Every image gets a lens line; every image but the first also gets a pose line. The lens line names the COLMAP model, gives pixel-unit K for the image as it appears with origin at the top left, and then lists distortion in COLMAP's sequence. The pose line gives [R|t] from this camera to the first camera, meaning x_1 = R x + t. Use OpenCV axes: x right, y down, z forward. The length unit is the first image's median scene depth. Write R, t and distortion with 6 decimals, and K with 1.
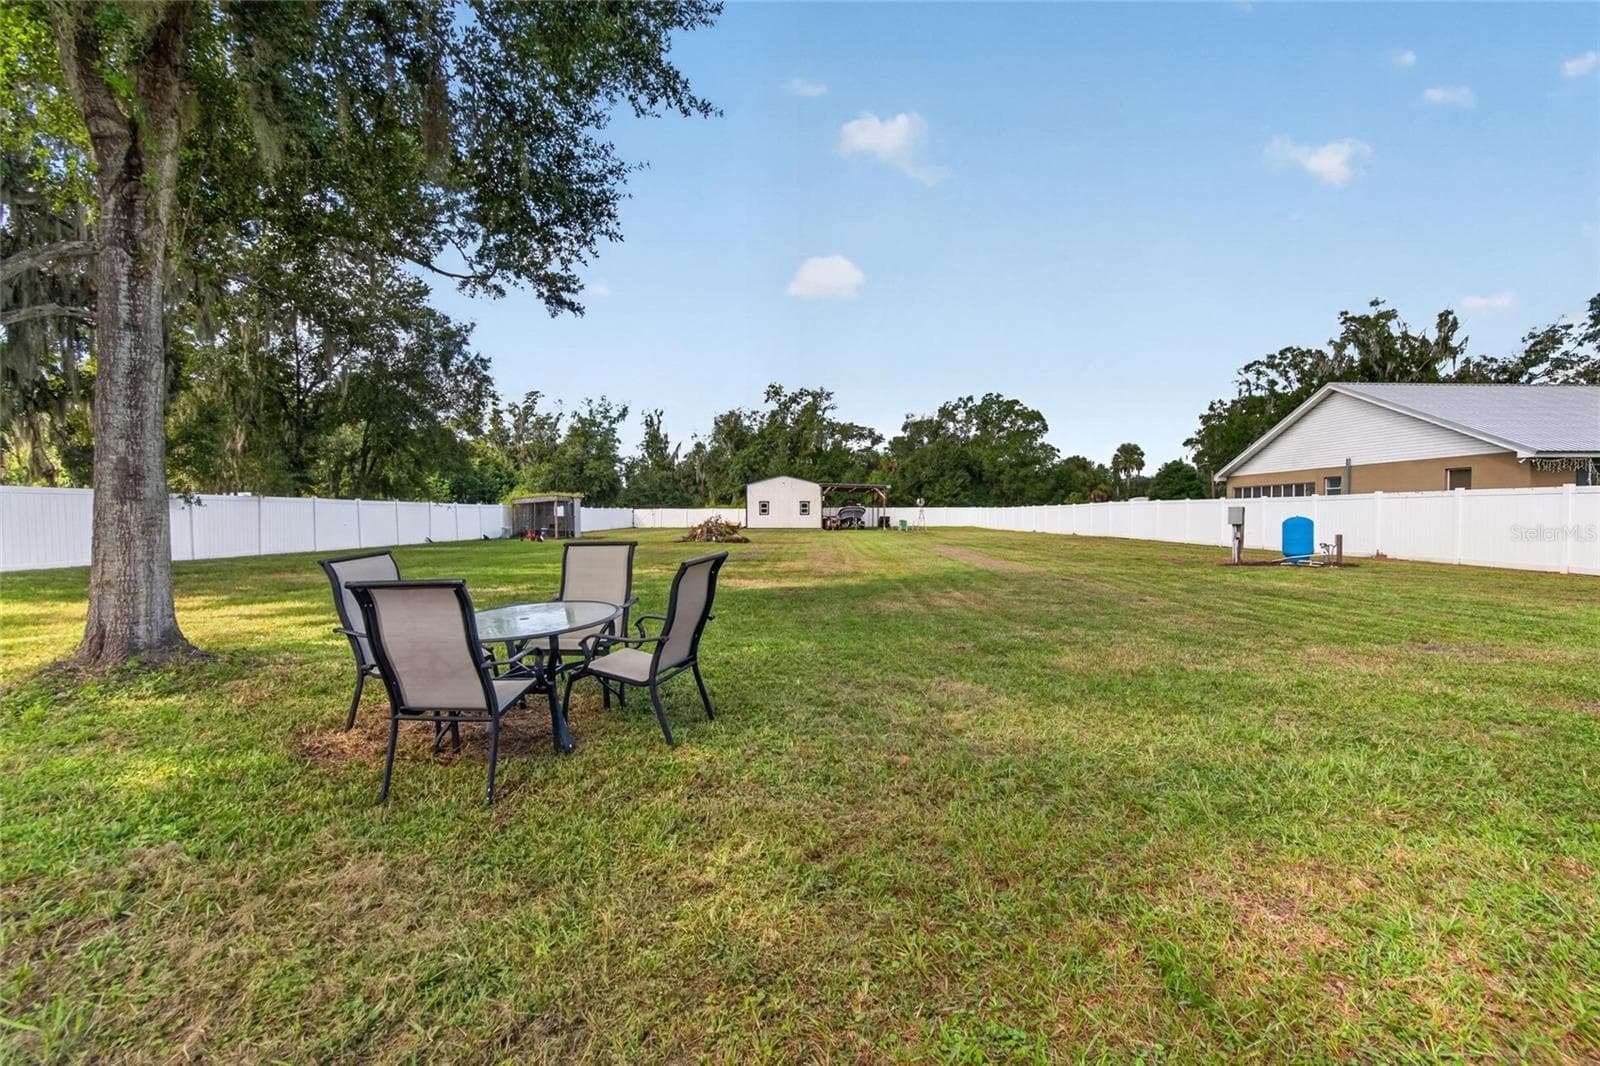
lens RADIAL K [[708.5, 0, 791.8], [0, 708.5, 539.9], [0, 0, 1]] dist [-0.043007, 0.009496]
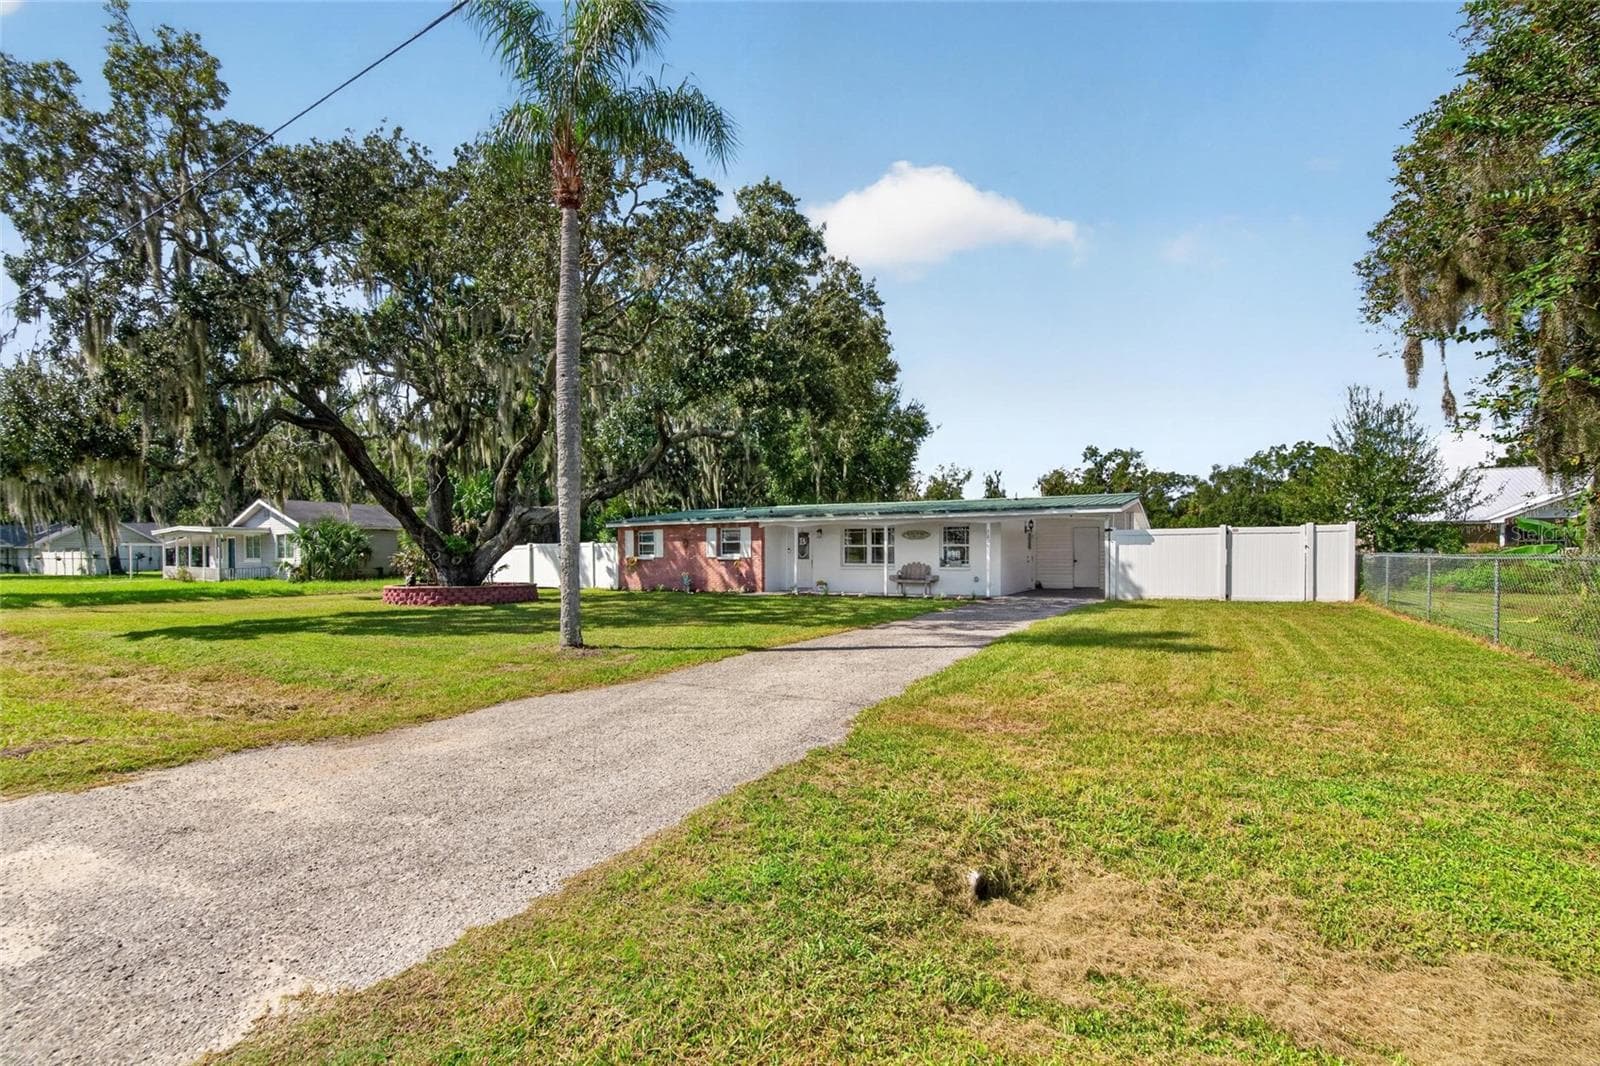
lens RADIAL K [[718.9, 0, 783.8], [0, 718.9, 556.8], [0, 0, 1]] dist [-0.031468, 0.000643]
pose [[0.866964, 0.000037, -0.498370, 0.140233], [-0.016110, 0.999480, -0.027950, 0.010829], [0.498110, 0.032260, 0.866514, -0.341277]]
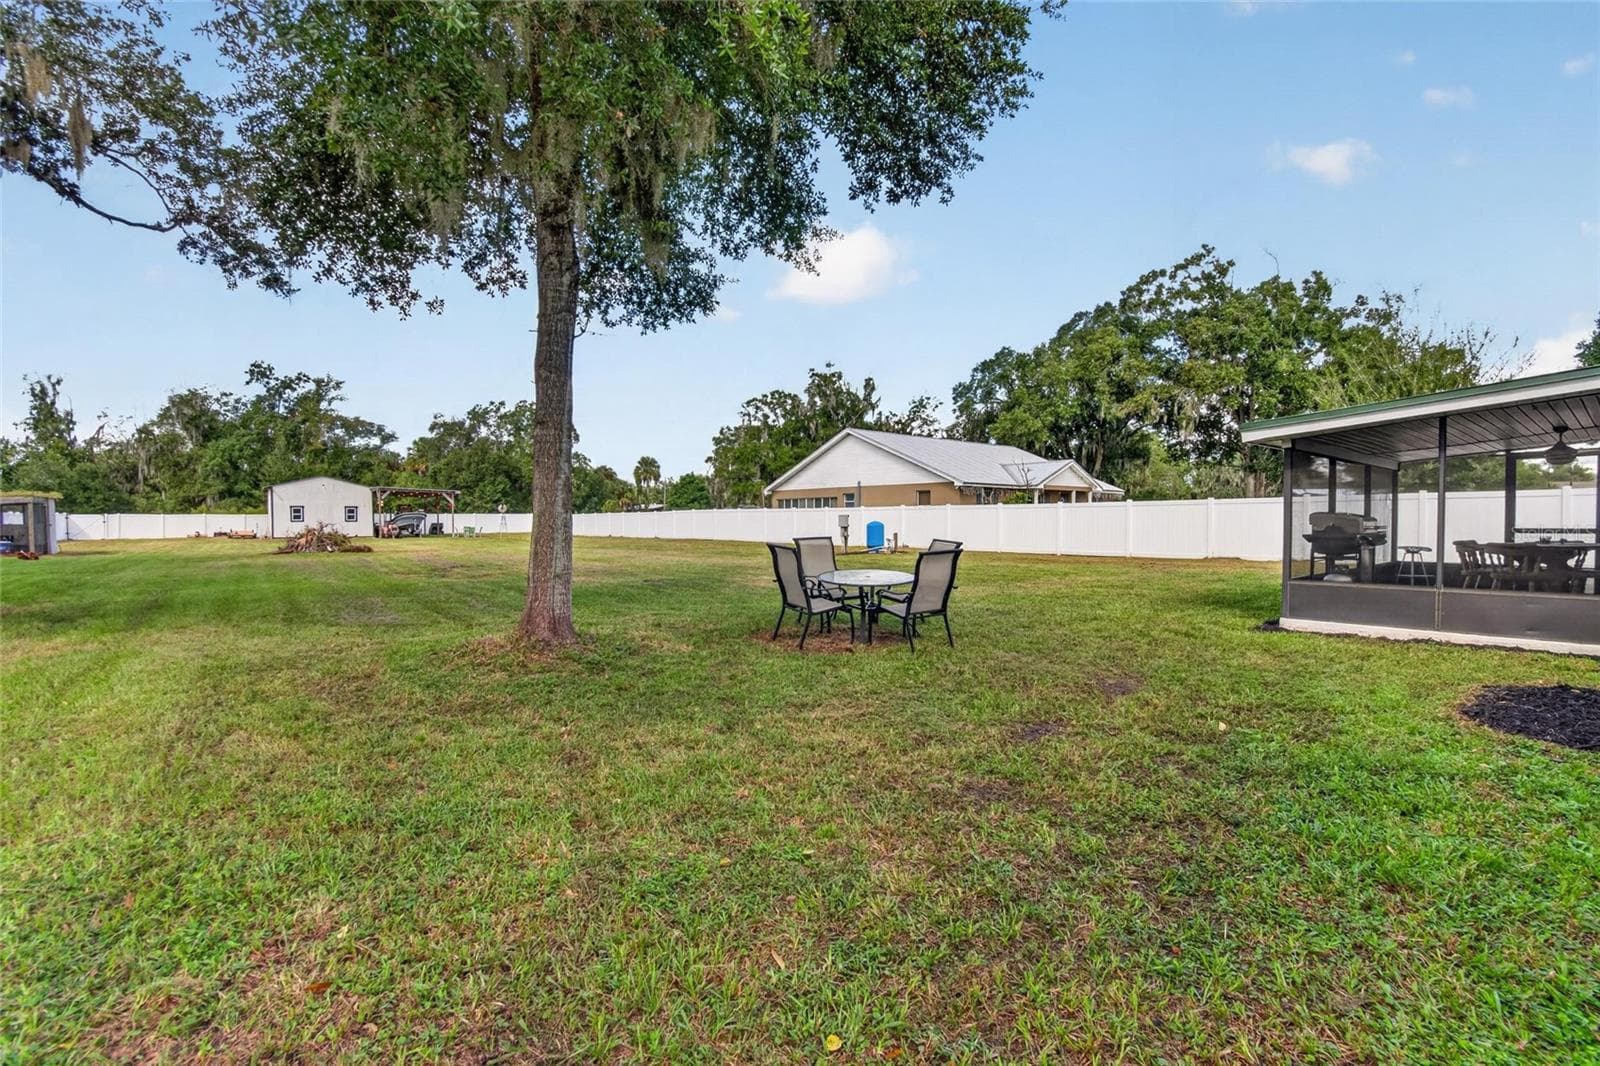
lens RADIAL K [[708.5, 0, 791.8], [0, 708.5, 539.9], [0, 0, 1]] dist [-0.043007, 0.009496]
pose [[0.764309, -0.019392, 0.644559, -0.081107], [0.024669, 0.999695, 0.000824, 0.000288], [-0.644379, 0.015270, 0.764554, -0.014813]]
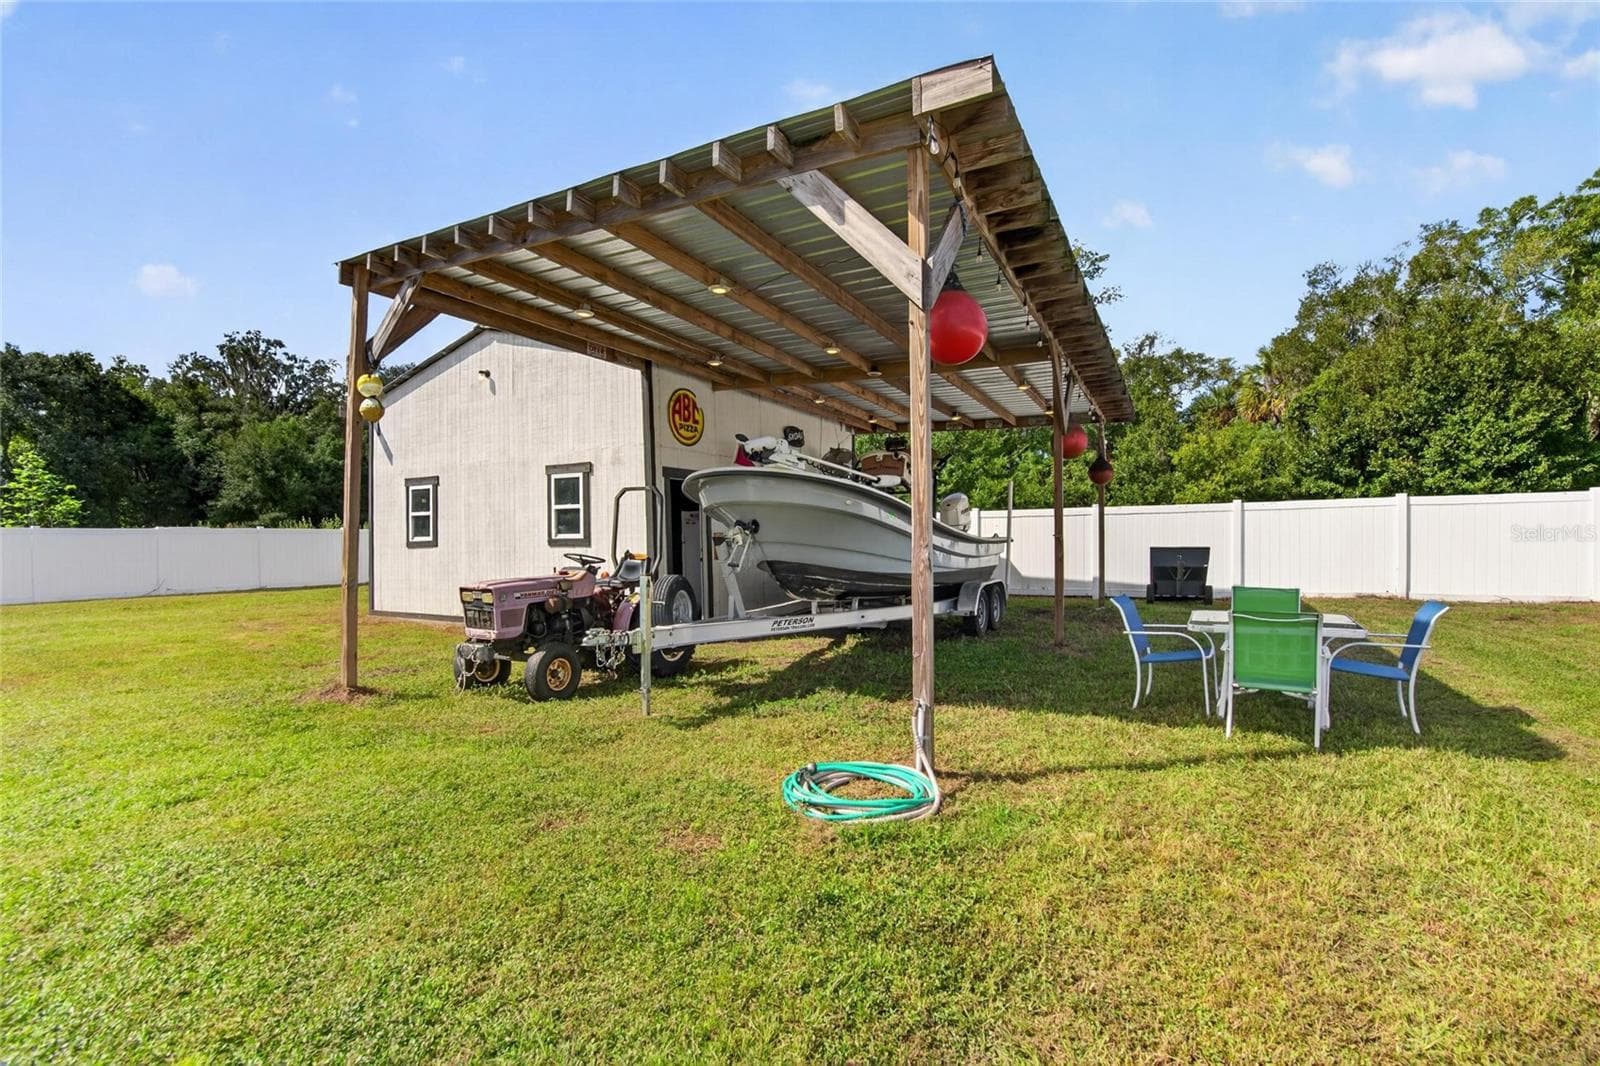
lens RADIAL K [[708.5, 0, 791.8], [0, 708.5, 539.9], [0, 0, 1]] dist [-0.043007, 0.009496]
pose [[0.883233, -0.012061, -0.468780, 0.093235], [-0.006169, 0.999284, -0.037333, -0.020189], [0.468895, 0.035866, 0.882526, 0.575449]]
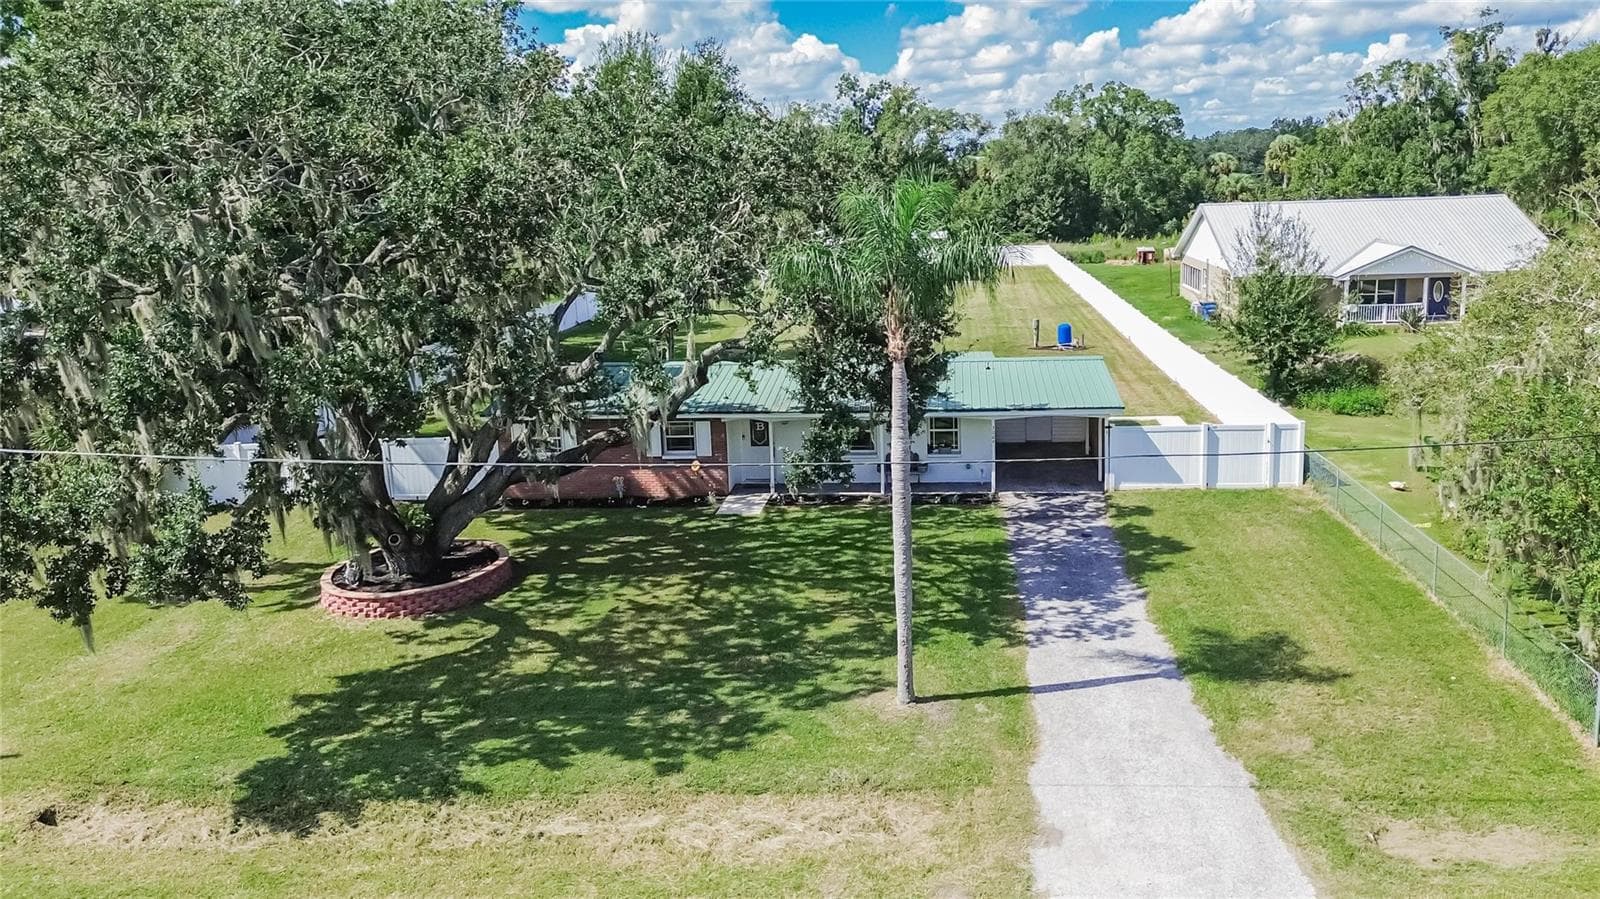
lens RADIAL K [[1195.8, 0, 861.3], [0, 1195.8, 418.0], [0, 0, 1]] dist [0.094763, -0.153267]
pose [[0.998547, -0.015540, -0.051595, 0.061424], [0.024094, 0.985226, 0.169559, -0.071519], [0.048197, -0.170555, 0.984169, -0.481965]]
